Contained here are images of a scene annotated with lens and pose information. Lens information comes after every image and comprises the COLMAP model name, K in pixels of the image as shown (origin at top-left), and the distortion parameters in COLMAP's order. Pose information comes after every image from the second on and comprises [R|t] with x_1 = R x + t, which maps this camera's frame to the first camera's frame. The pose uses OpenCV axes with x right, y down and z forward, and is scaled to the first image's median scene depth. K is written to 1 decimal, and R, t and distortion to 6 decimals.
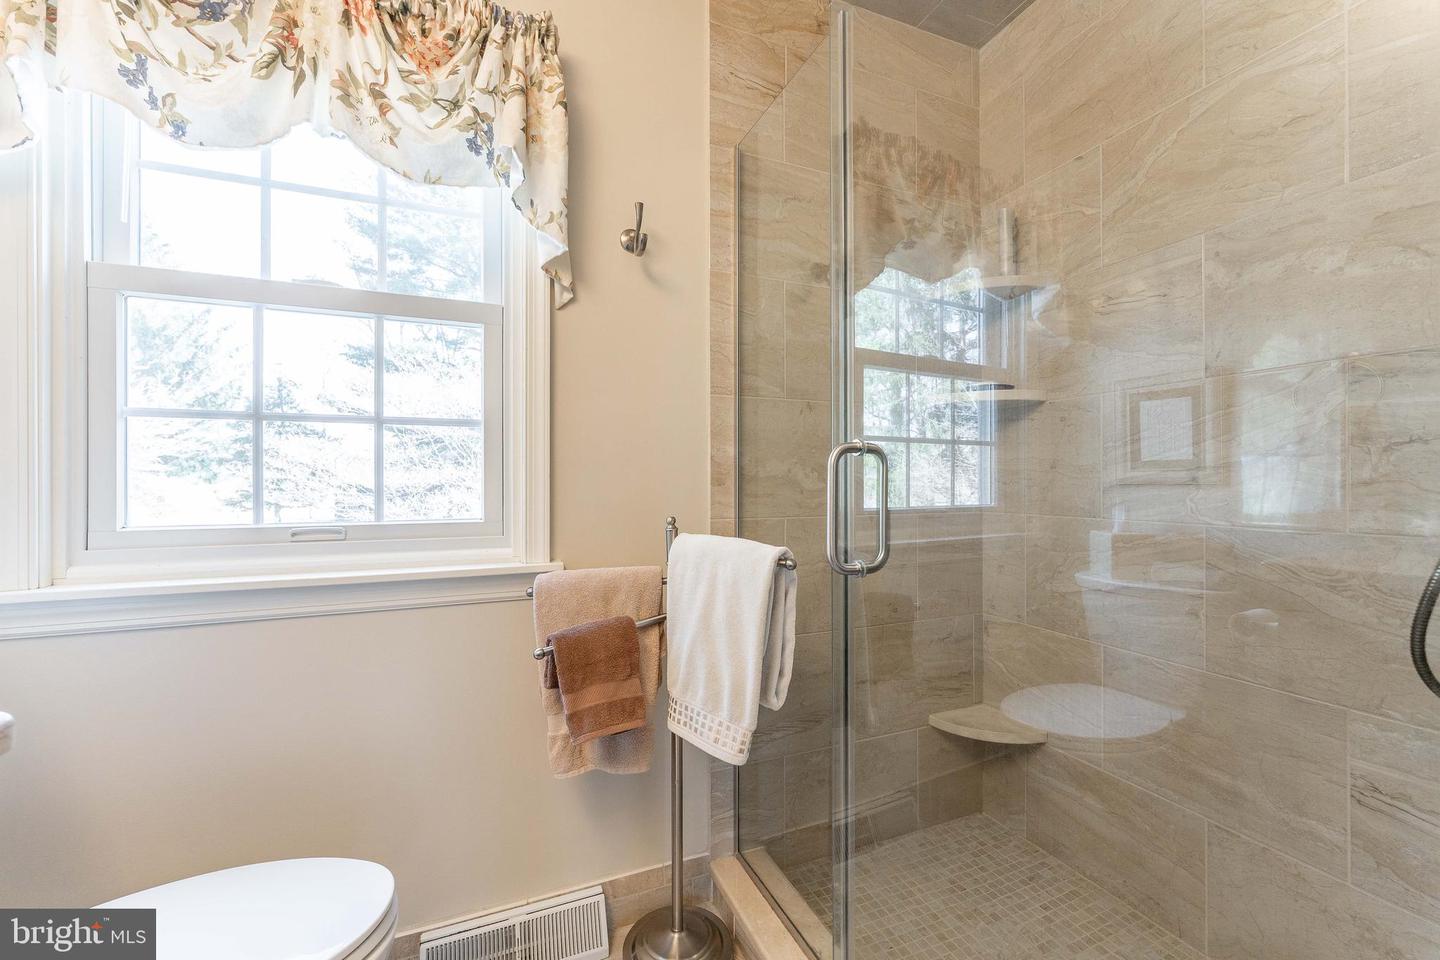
lens RADIAL K [[573.0, 0, 715.7], [0, 573.0, 478.2], [0, 0, 1]] dist [-0.003661, -0.000272]
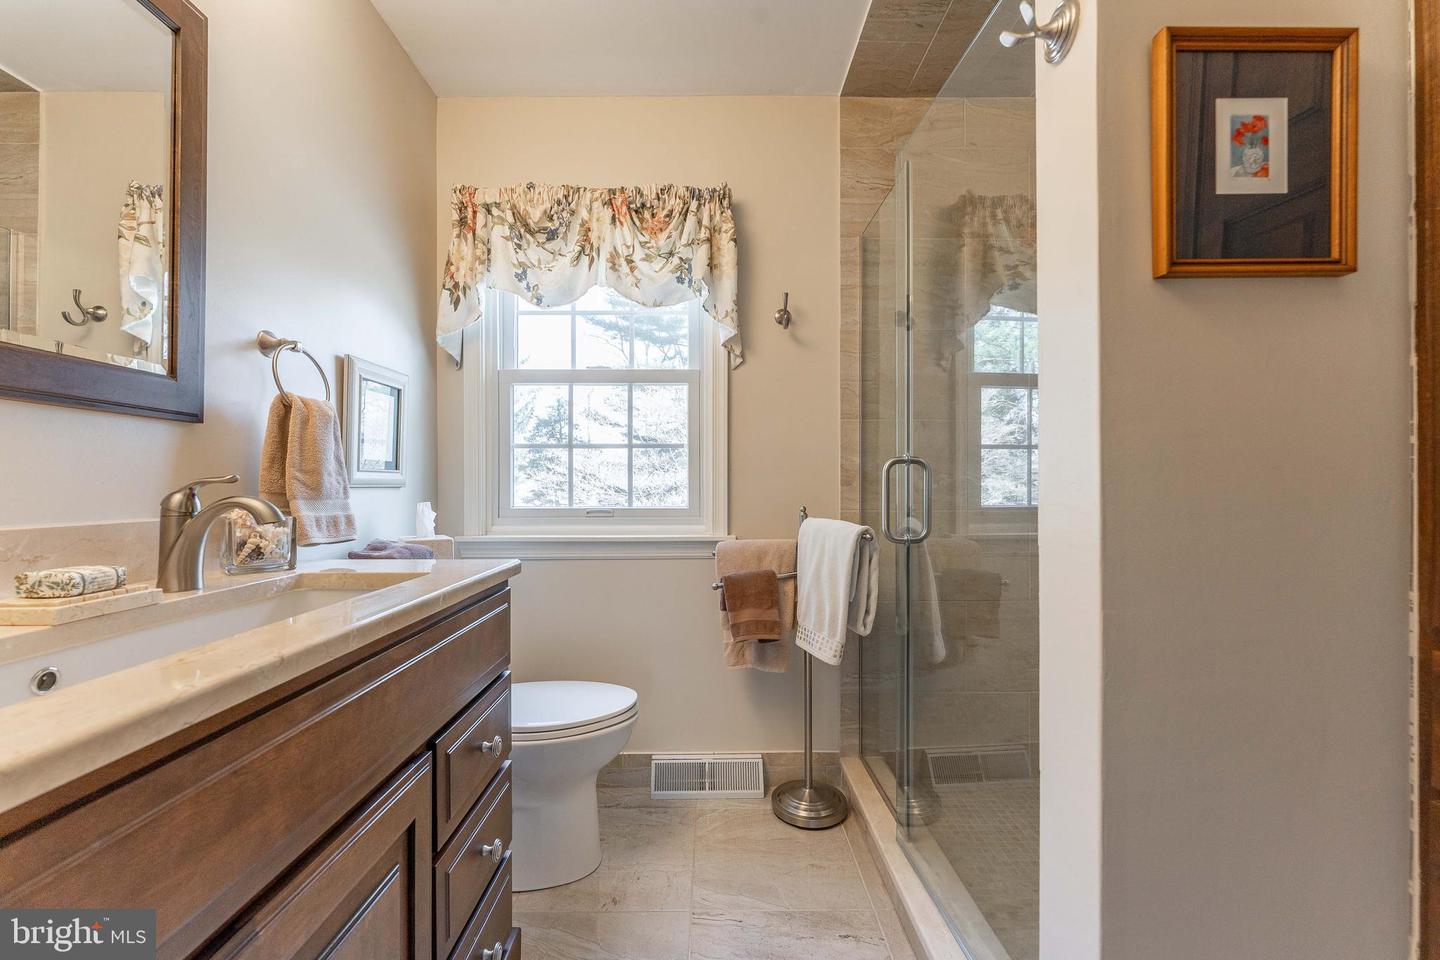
lens RADIAL K [[592.0, 0, 730.8], [0, 592.0, 474.5], [0, 0, 1]] dist [-0.000843, -0.000361]
pose [[0.934882, -0.006173, -0.354904, 0.302572], [0.002613, 0.999941, -0.010511, 0.000310], [0.354948, 0.008900, 0.934844, -0.517806]]
